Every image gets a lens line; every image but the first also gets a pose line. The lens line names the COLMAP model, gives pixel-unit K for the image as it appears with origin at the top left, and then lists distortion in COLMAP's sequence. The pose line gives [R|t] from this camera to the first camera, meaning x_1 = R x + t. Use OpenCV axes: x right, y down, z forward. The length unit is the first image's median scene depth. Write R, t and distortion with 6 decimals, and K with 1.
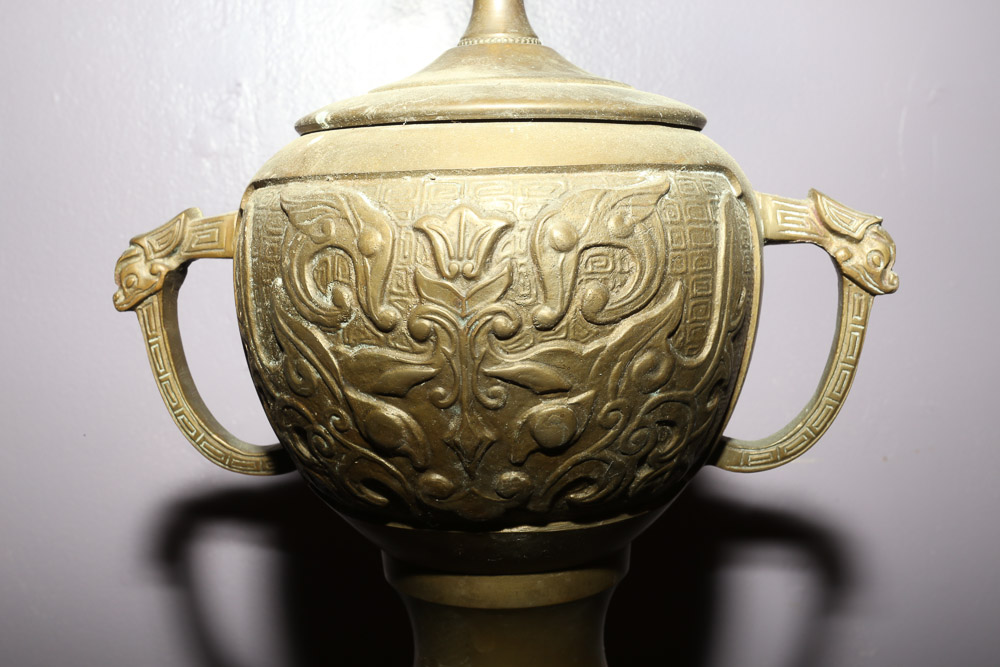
lens RADIAL K [[1156.5, 0, 500.0], [0, 1156.5, 333.5], [0, 0, 1]] dist [0.010945, 0.022397]
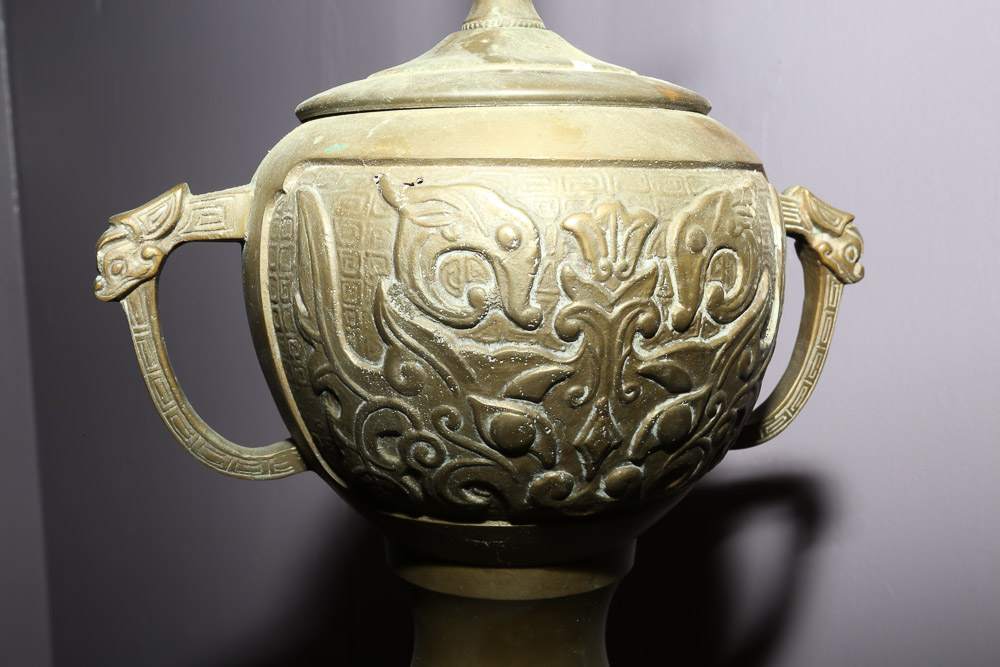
lens RADIAL K [[1156.5, 0, 500.0], [0, 1156.5, 333.5], [0, 0, 1]] dist [0.010945, 0.022397]
pose [[0.963500, -0.006406, 0.267633, -0.286152], [-0.003076, 0.999383, 0.034995, -0.024969], [-0.267692, -0.034541, 0.962885, 0.037720]]
